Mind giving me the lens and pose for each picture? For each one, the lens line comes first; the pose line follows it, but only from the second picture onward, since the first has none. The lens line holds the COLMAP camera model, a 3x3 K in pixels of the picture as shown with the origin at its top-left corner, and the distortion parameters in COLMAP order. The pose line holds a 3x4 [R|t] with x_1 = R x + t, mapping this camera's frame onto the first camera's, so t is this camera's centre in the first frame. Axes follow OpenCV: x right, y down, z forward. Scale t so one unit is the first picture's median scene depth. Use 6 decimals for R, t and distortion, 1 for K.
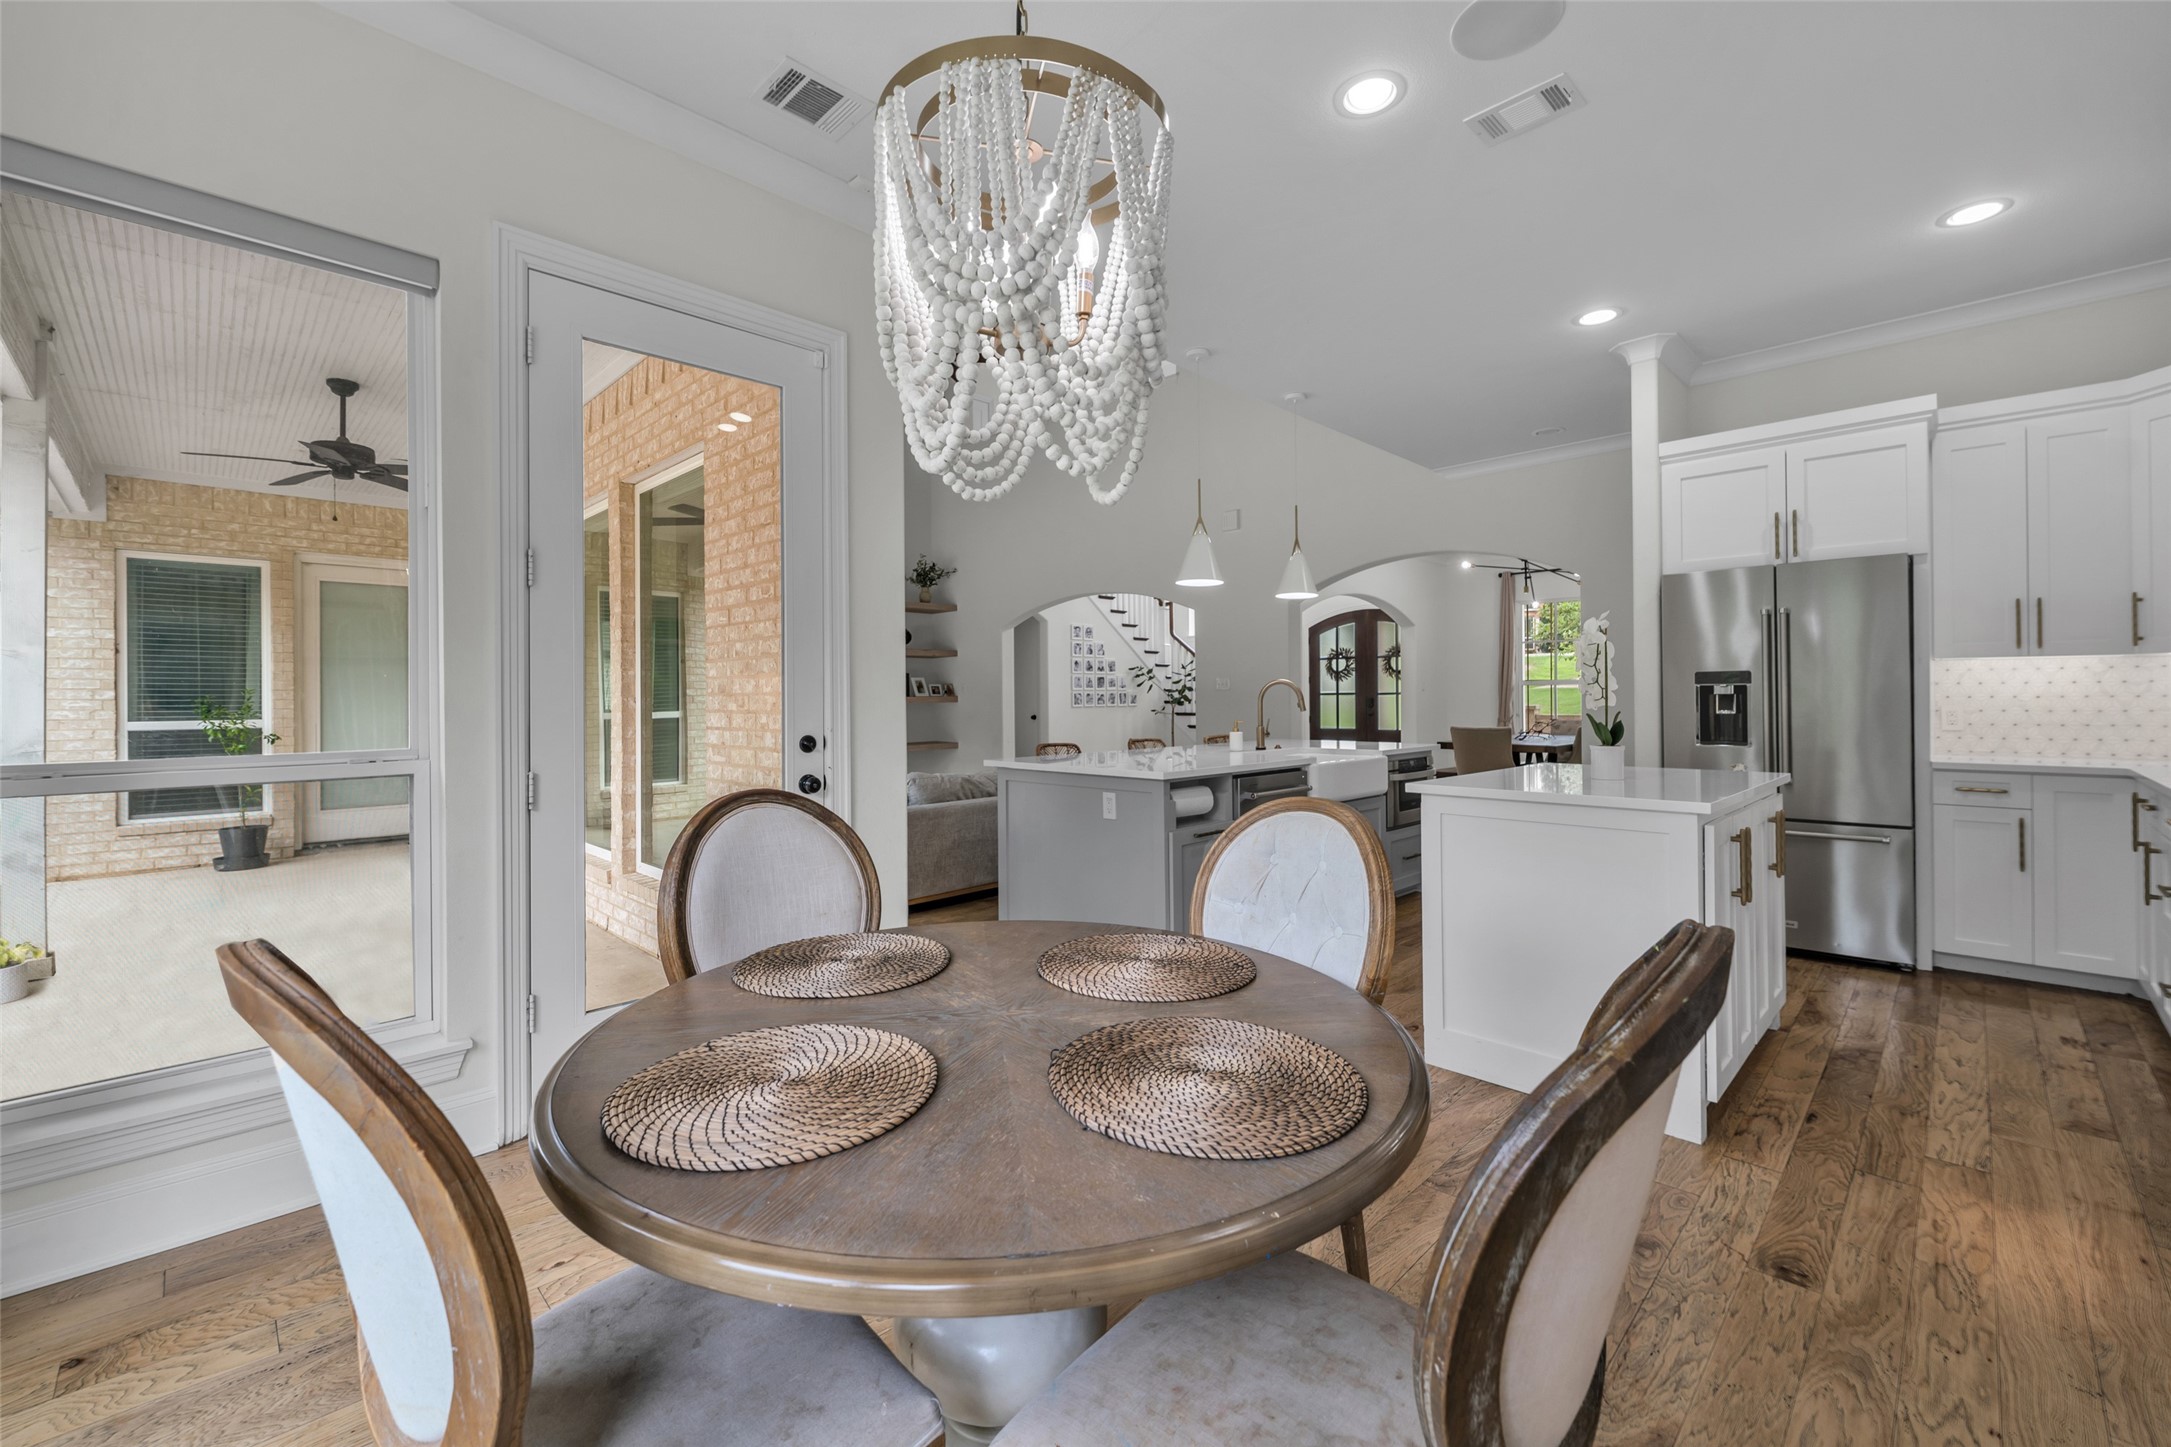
lens RADIAL K [[892.2, 0, 1080.1], [0, 892.2, 699.5], [0, 0, 1]] dist [0.000958, 0.000515]
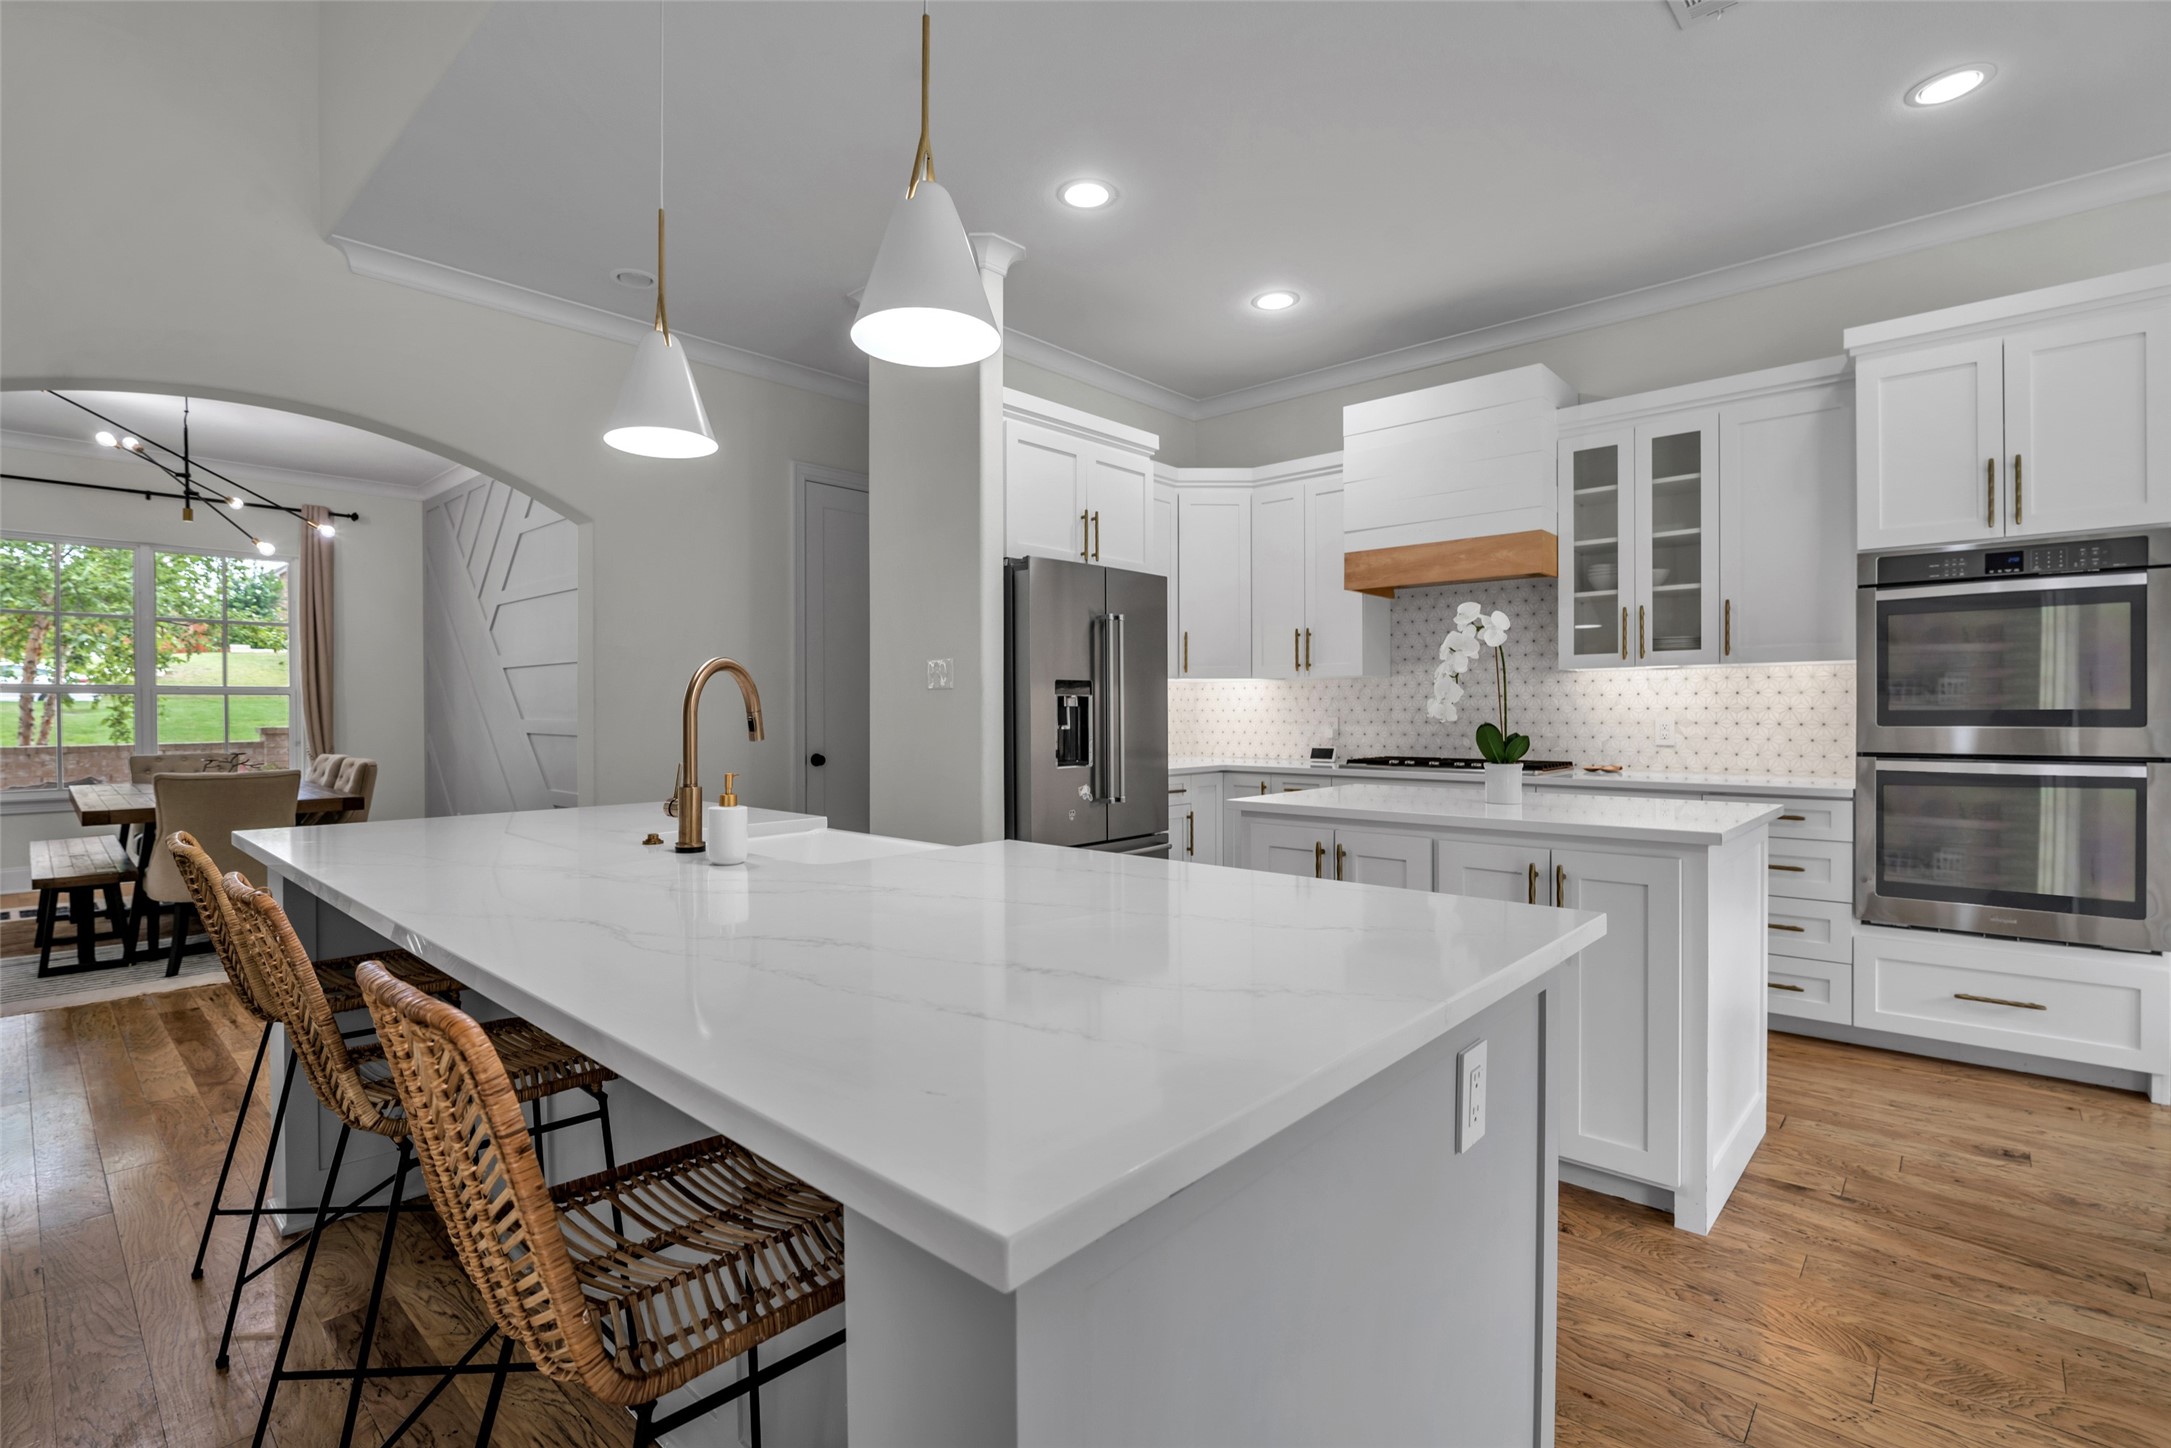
lens RADIAL K [[1013.9, 0, 1085.5], [0, 1013.9, 724.0], [0, 0, 1]] dist [0.000344, 0.000289]
pose [[-0.049898, -0.004752, 0.998743, -0.263043], [0.002753, 0.999984, 0.004895, 0.007502], [-0.998751, 0.002994, -0.049884, 1.084182]]
